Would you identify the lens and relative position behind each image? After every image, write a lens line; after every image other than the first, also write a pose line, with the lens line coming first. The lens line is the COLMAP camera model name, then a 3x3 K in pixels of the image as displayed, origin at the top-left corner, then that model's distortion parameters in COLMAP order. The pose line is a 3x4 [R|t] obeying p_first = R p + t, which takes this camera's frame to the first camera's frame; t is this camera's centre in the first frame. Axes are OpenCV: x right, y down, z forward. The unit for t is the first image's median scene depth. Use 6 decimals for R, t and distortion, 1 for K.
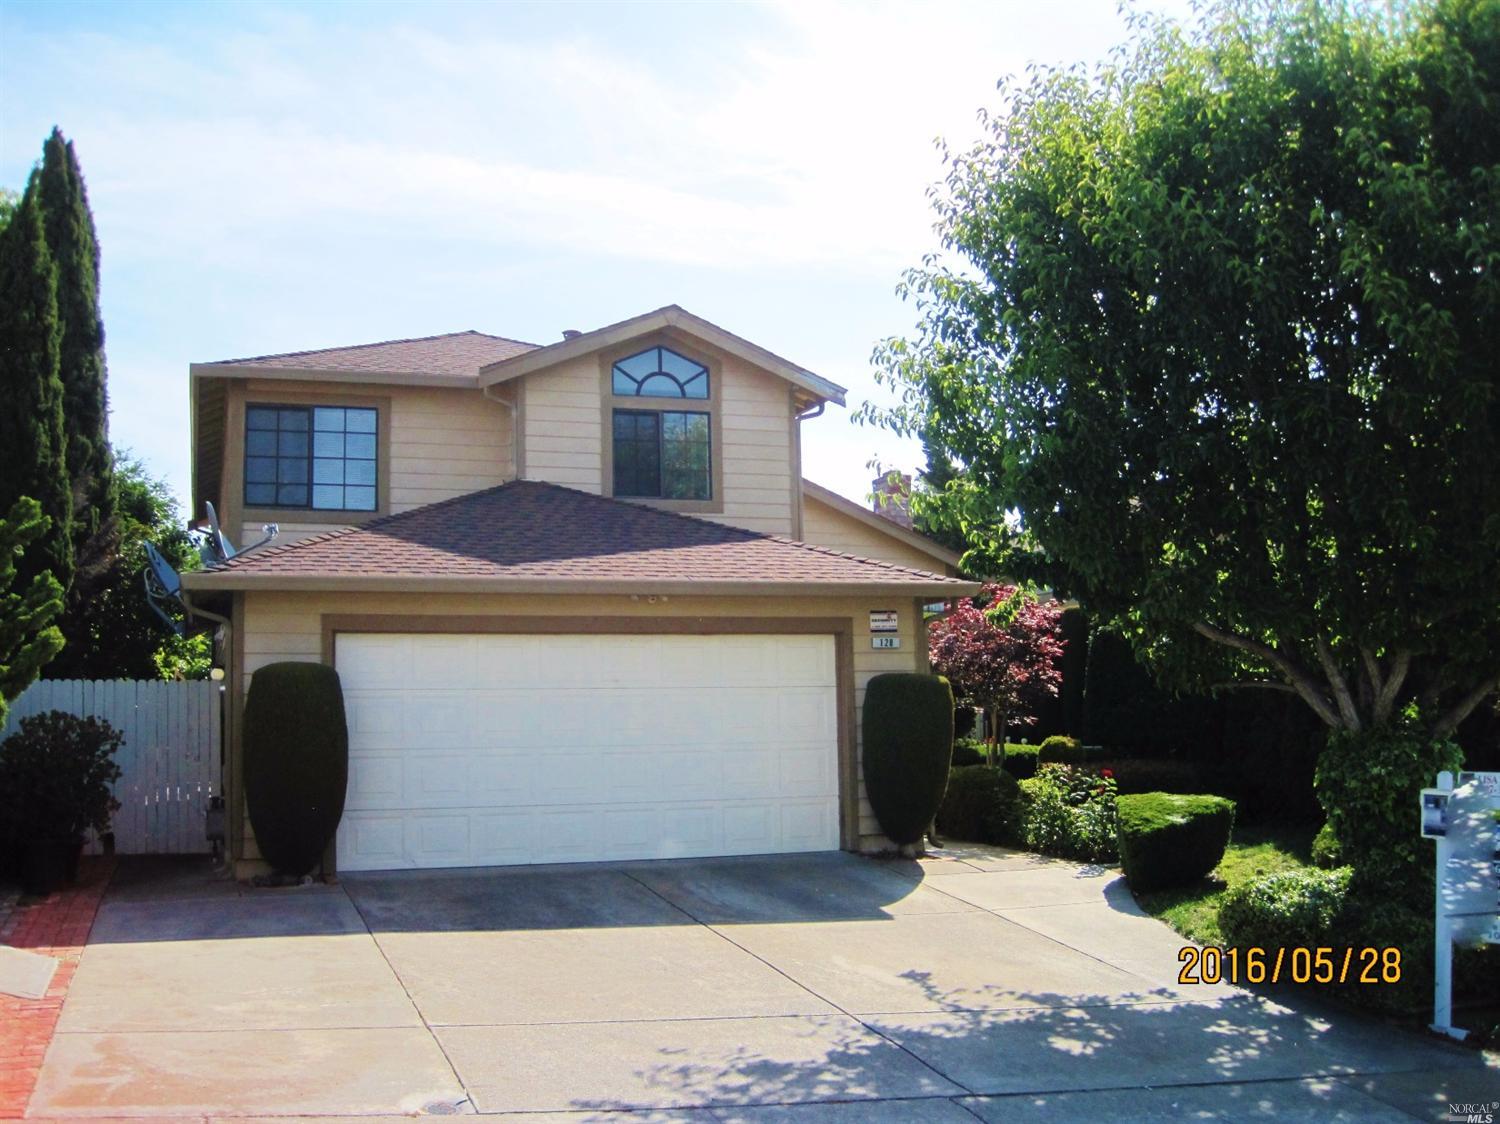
lens RADIAL K [[1684.8, 0, 750.0], [0, 1684.8, 562.0], [0, 0, 1]] dist [-0.201409, 0.198475]
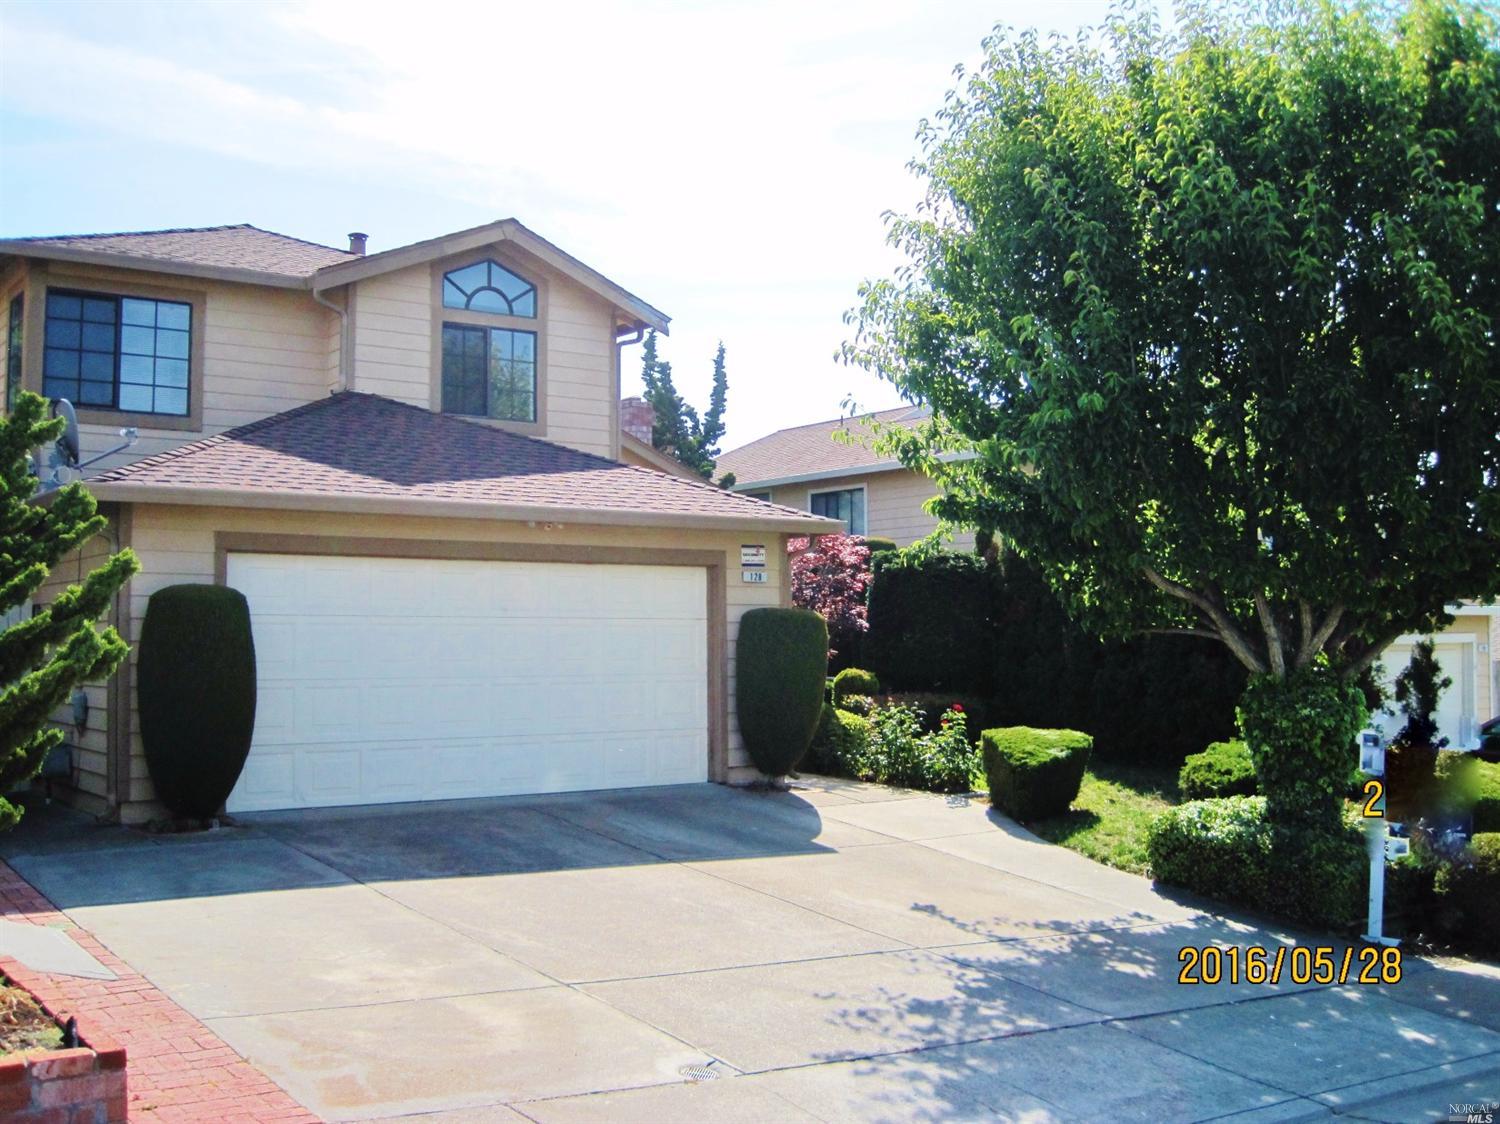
lens RADIAL K [[1684.8, 0, 750.0], [0, 1684.8, 562.0], [0, 0, 1]] dist [-0.201409, 0.198475]
pose [[0.945592, 0.030426, 0.323930, -0.249502], [-0.046567, 0.998024, 0.042191, -0.003454], [-0.322006, -0.054979, 0.945140, 0.046147]]
